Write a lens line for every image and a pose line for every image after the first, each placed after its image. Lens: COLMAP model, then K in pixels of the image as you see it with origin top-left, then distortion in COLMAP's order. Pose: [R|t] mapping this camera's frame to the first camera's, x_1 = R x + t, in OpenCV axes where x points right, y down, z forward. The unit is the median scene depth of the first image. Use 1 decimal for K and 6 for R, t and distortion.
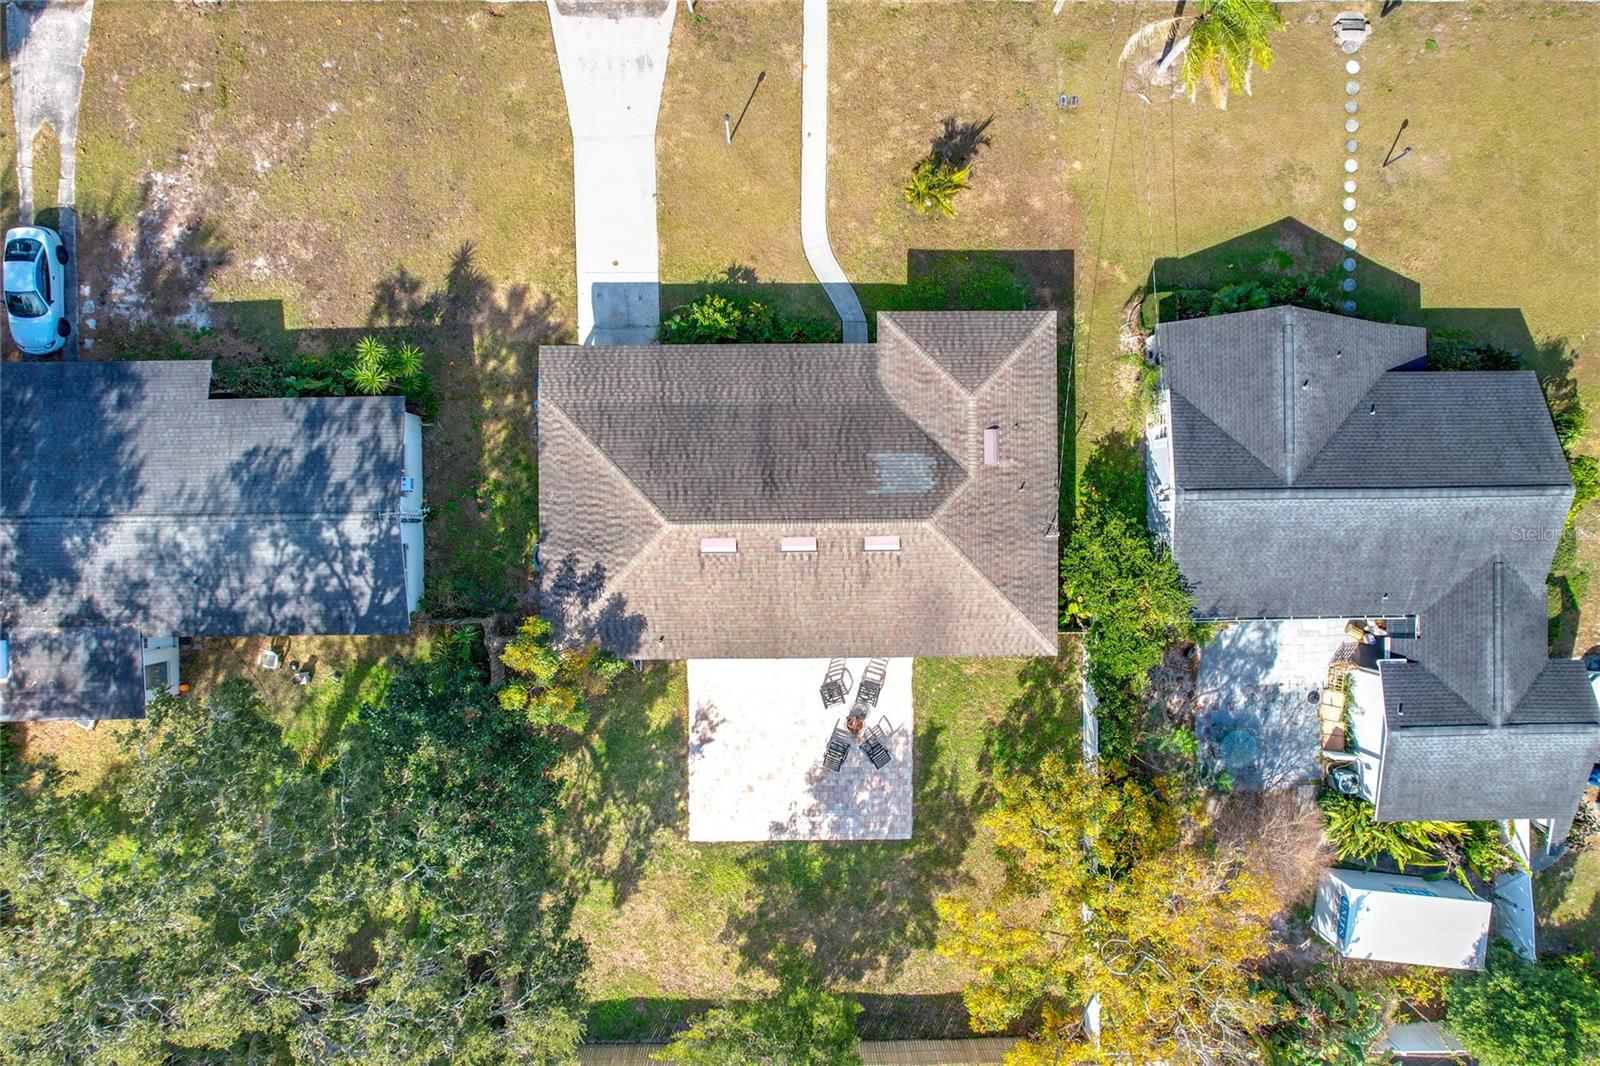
lens RADIAL K [[1024.6, 0, 803.2], [0, 1024.6, 533.4], [0, 0, 1]] dist [-0.075958, 0.069600]
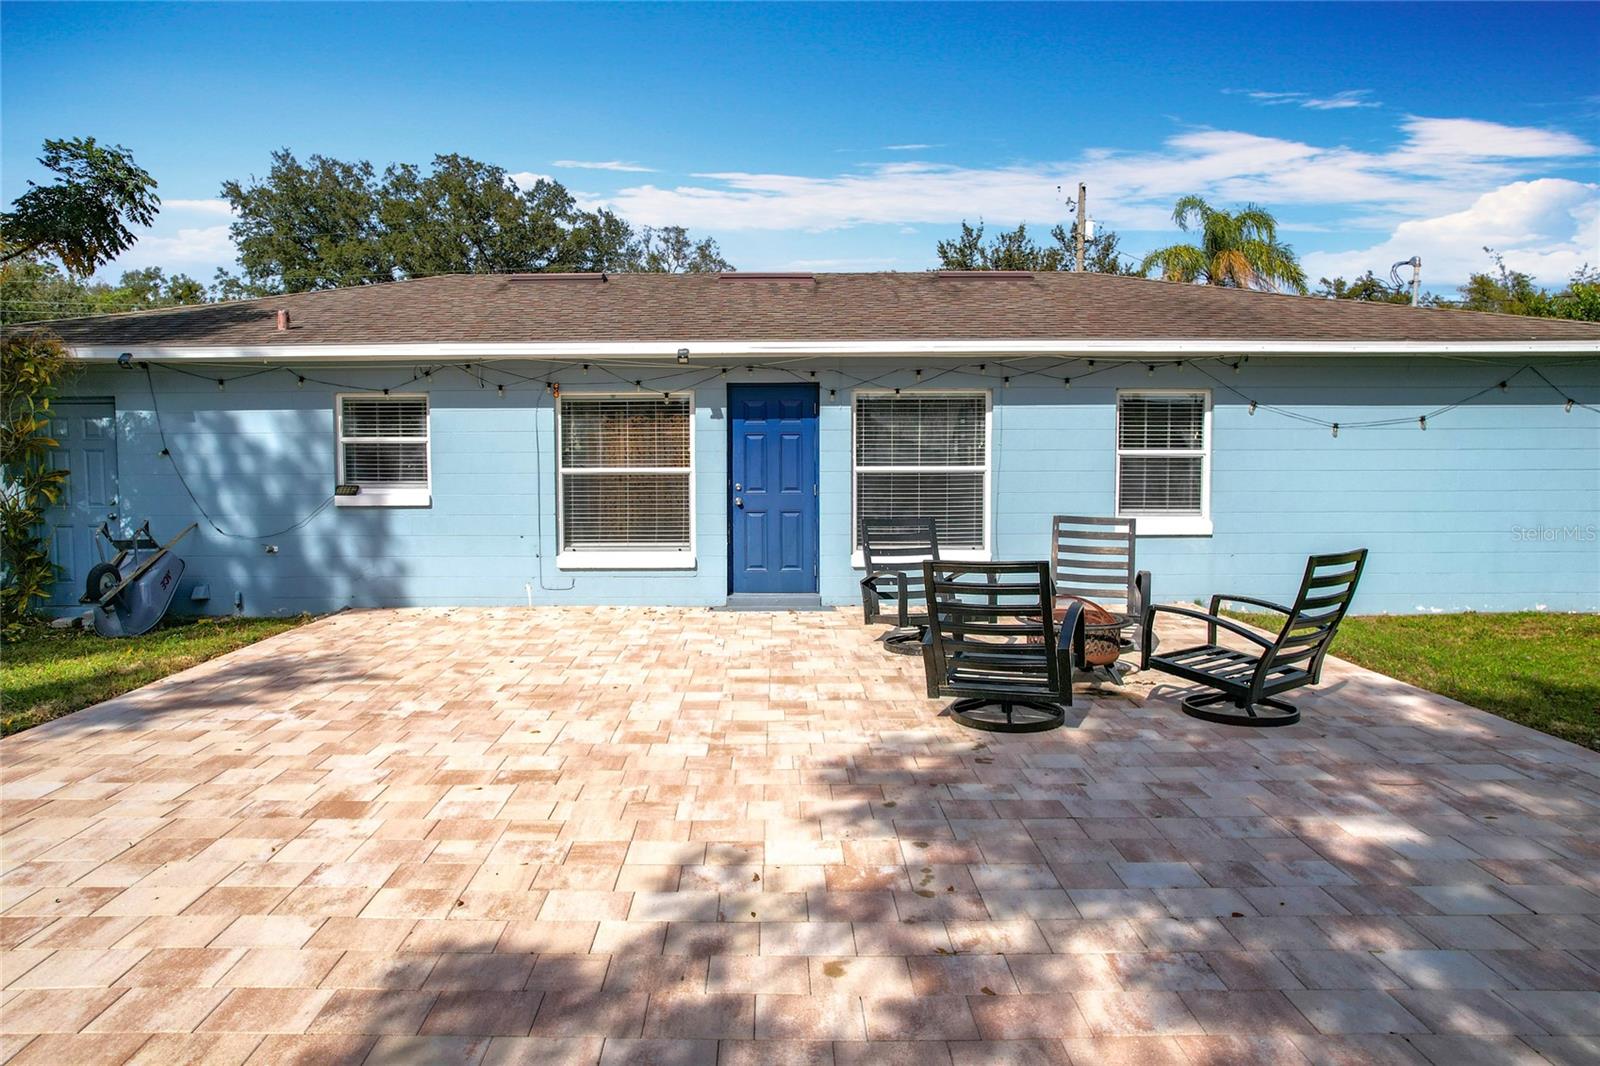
lens RADIAL K [[1042.8, 0, 754.4], [0, 1042.8, 528.8], [0, 0, 1]] dist [-0.064258, 0.054826]
pose [[0.999750, -0.012698, -0.018422, -0.002384], [-0.017598, 0.062166, -0.997911, 0.364759], [0.013817, 0.997985, 0.061927, 0.960605]]
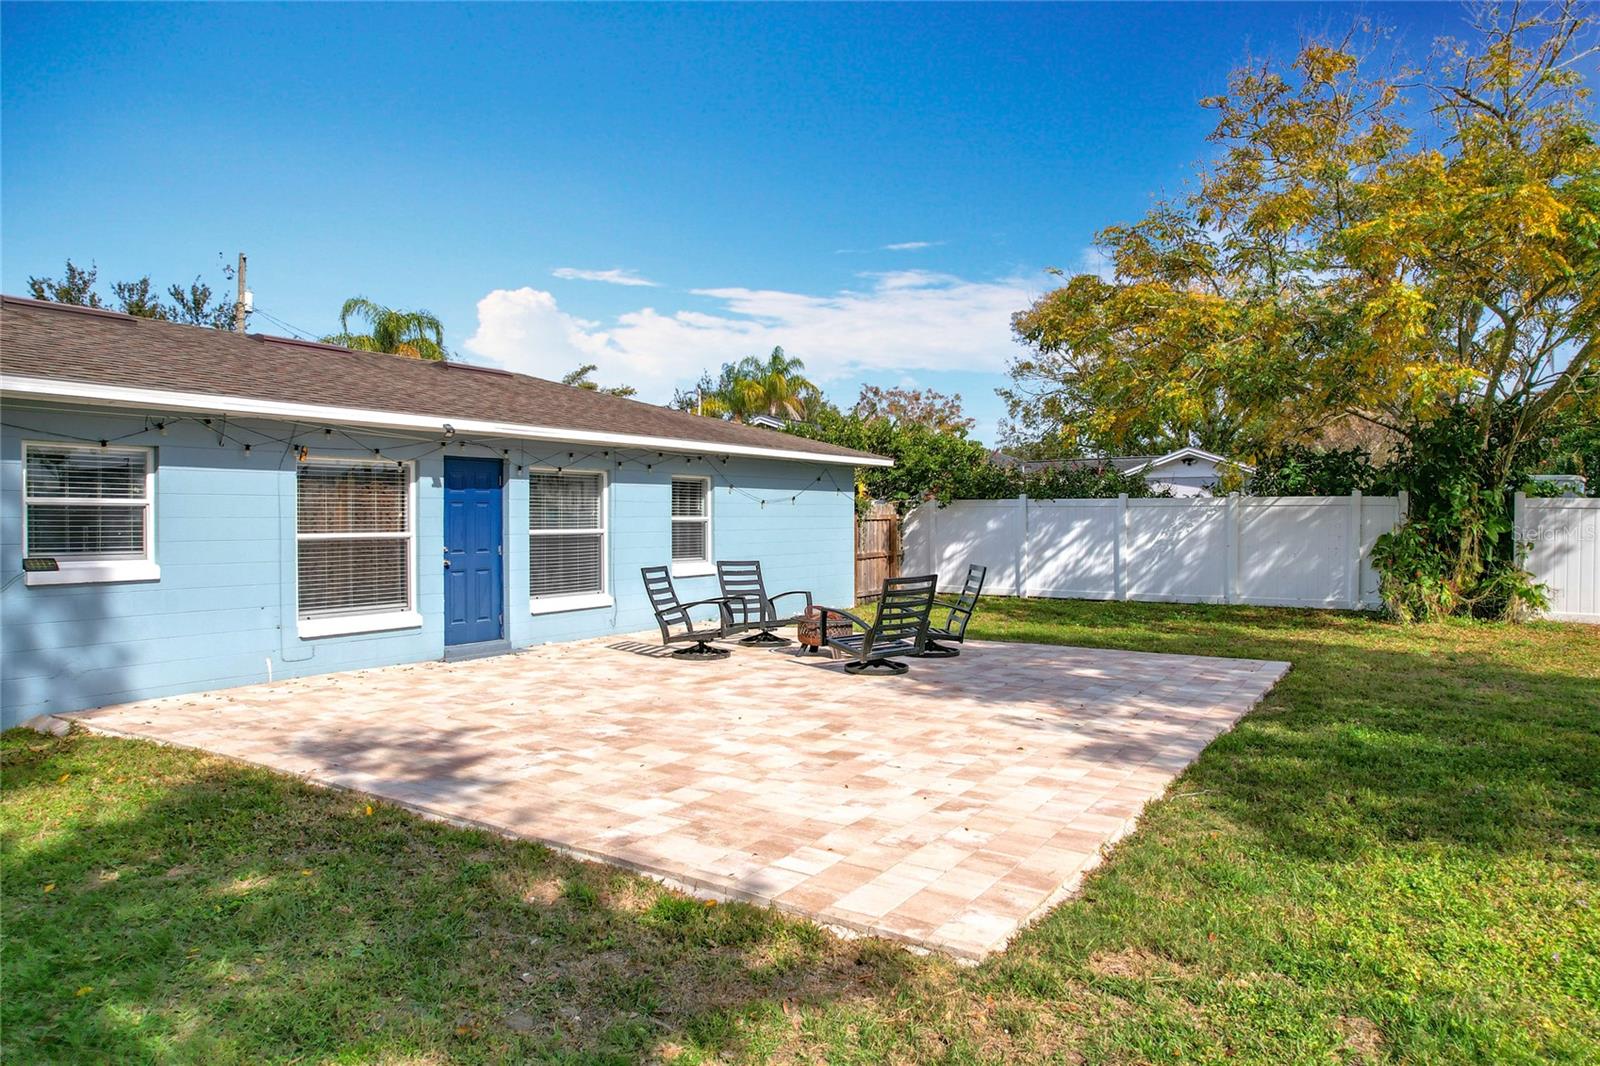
lens RADIAL K [[1022.1, 0, 802.9], [0, 1022.1, 533.6], [0, 0, 1]] dist [-0.073483, 0.064450]
pose [[0.547352, -0.023861, 0.836563, -0.198905], [0.836736, -0.004346, -0.547589, 0.339635], [0.016702, 0.999706, 0.017587, 0.958578]]
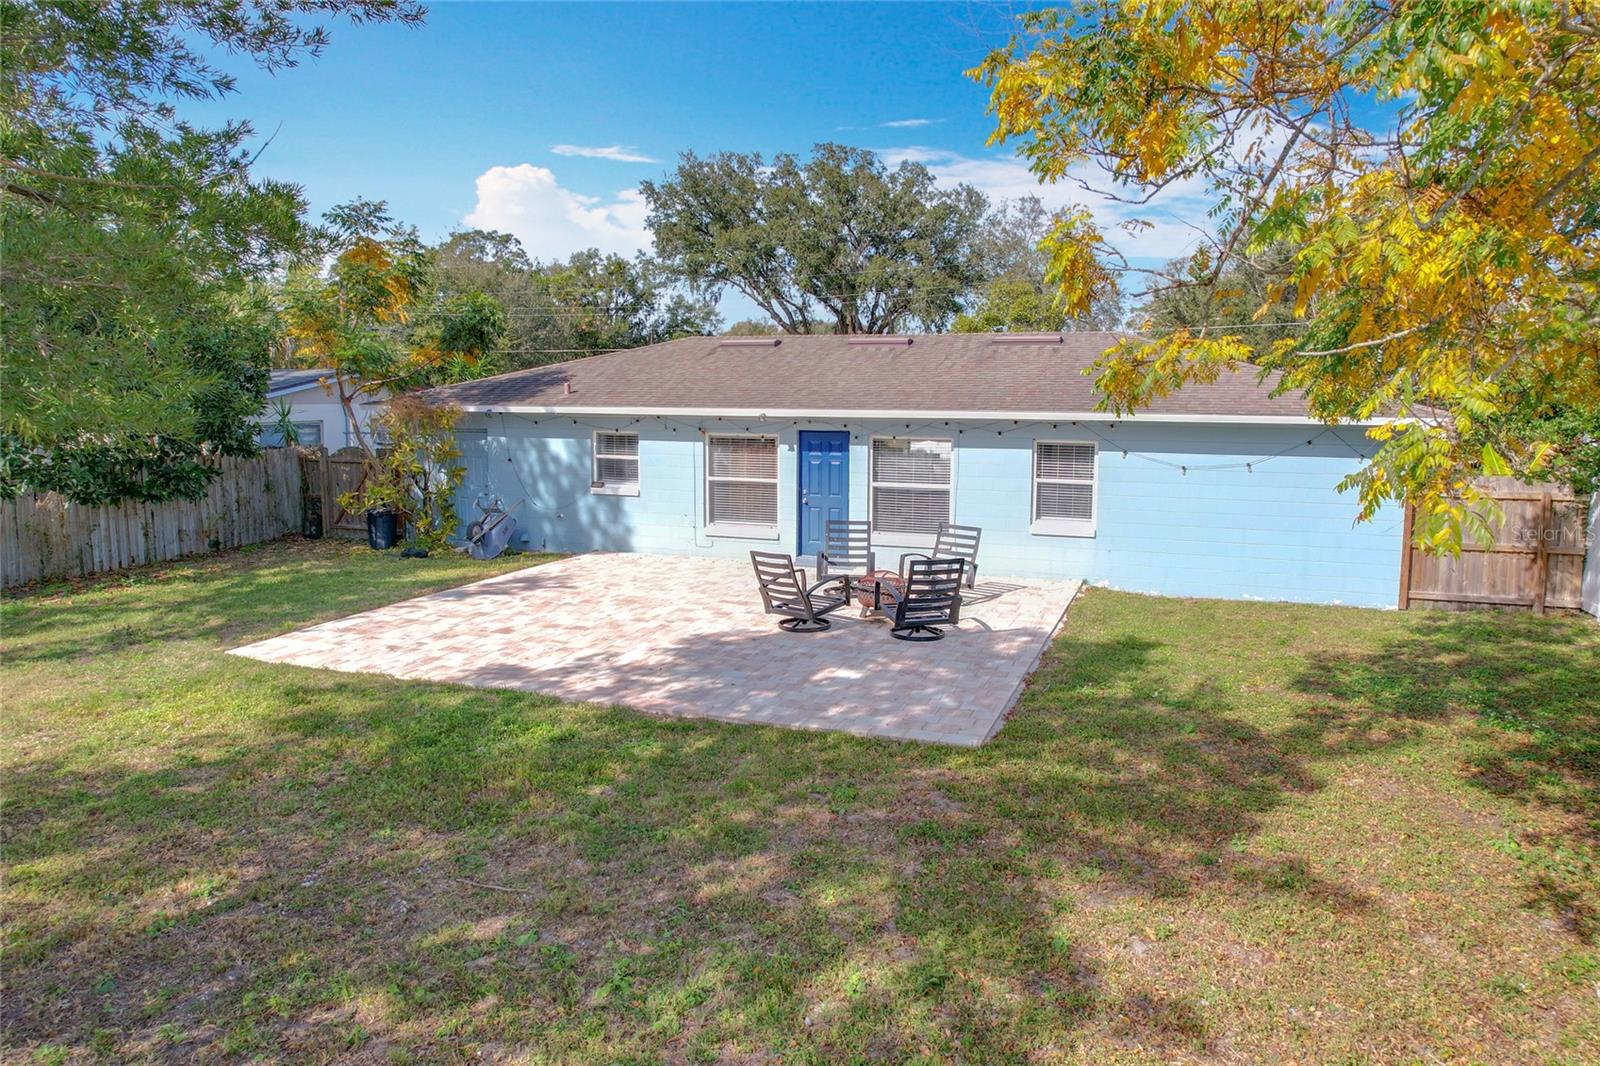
lens RADIAL K [[1022.1, 0, 802.9], [0, 1022.1, 533.6], [0, 0, 1]] dist [-0.073483, 0.064450]
pose [[0.936408, 0.043643, -0.348189, 0.142781], [-0.350912, 0.113731, -0.929476, 0.508328], [-0.000965, 0.992553, 0.121813, 0.930467]]
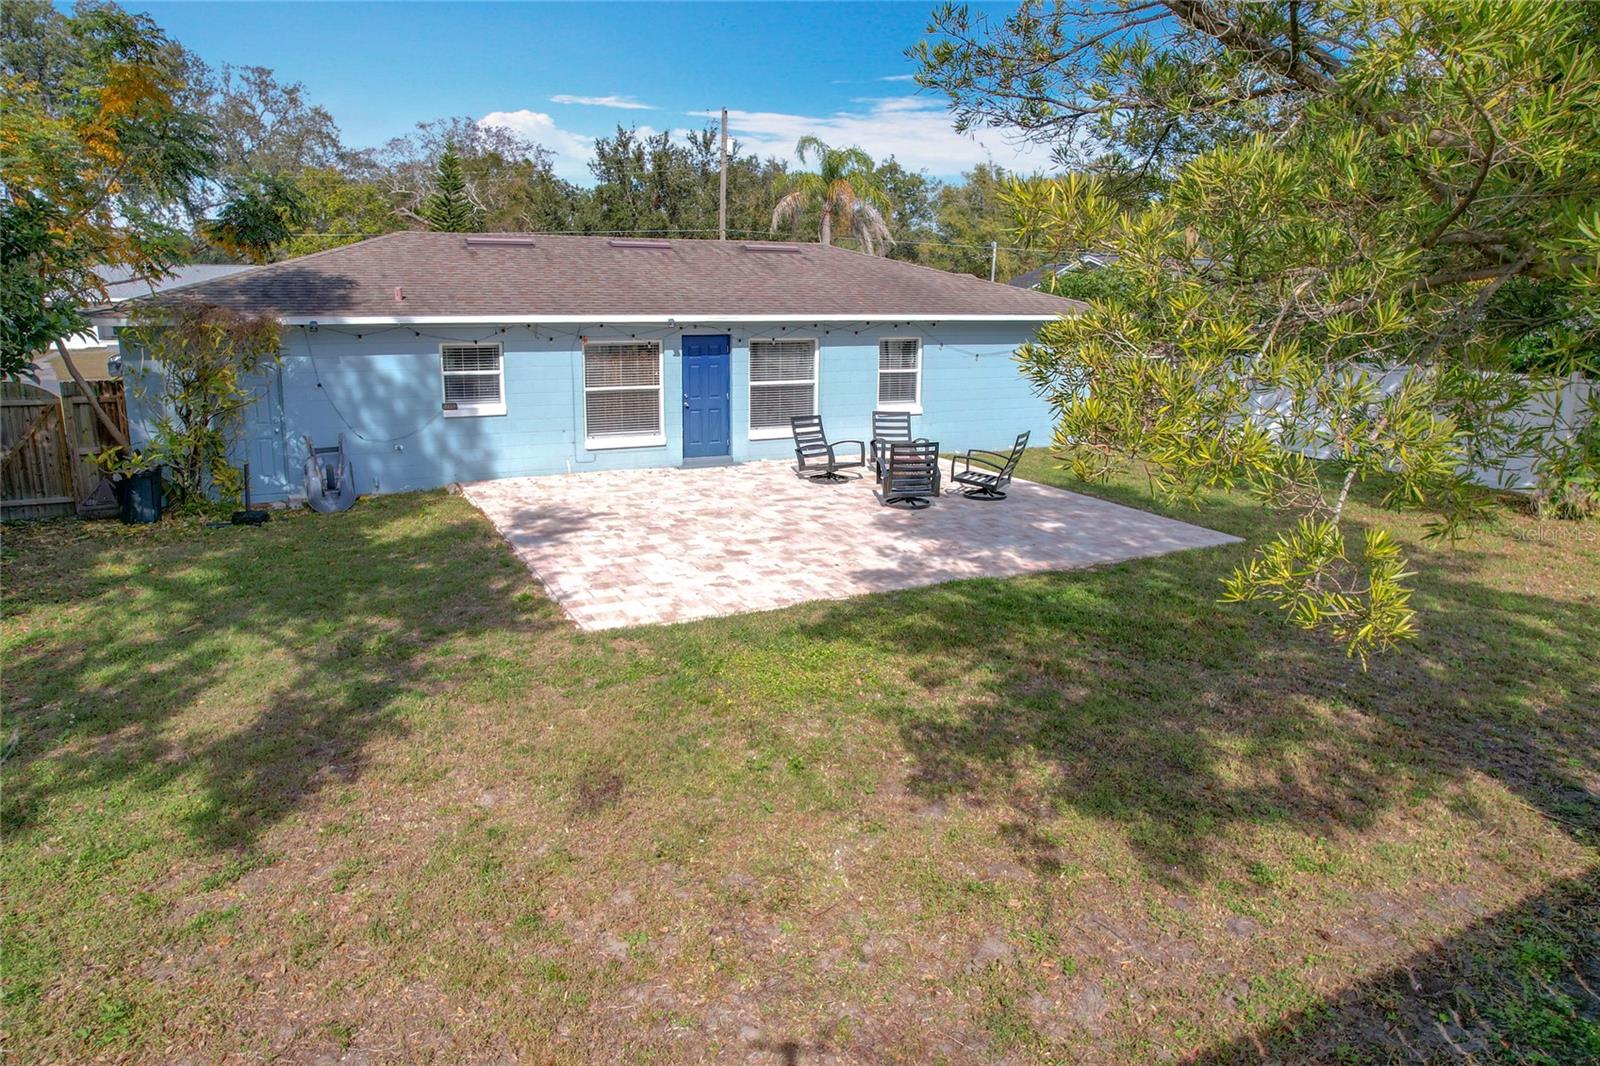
lens RADIAL K [[1038.4, 0, 799.2], [0, 1038.4, 512.1], [0, 0, 1]] dist [-0.060483, -0.000092]
pose [[0.899290, -0.090647, 0.427856, -0.167811], [0.437345, 0.180304, -0.881034, 0.530609], [0.002719, 0.979425, 0.201789, 0.924314]]
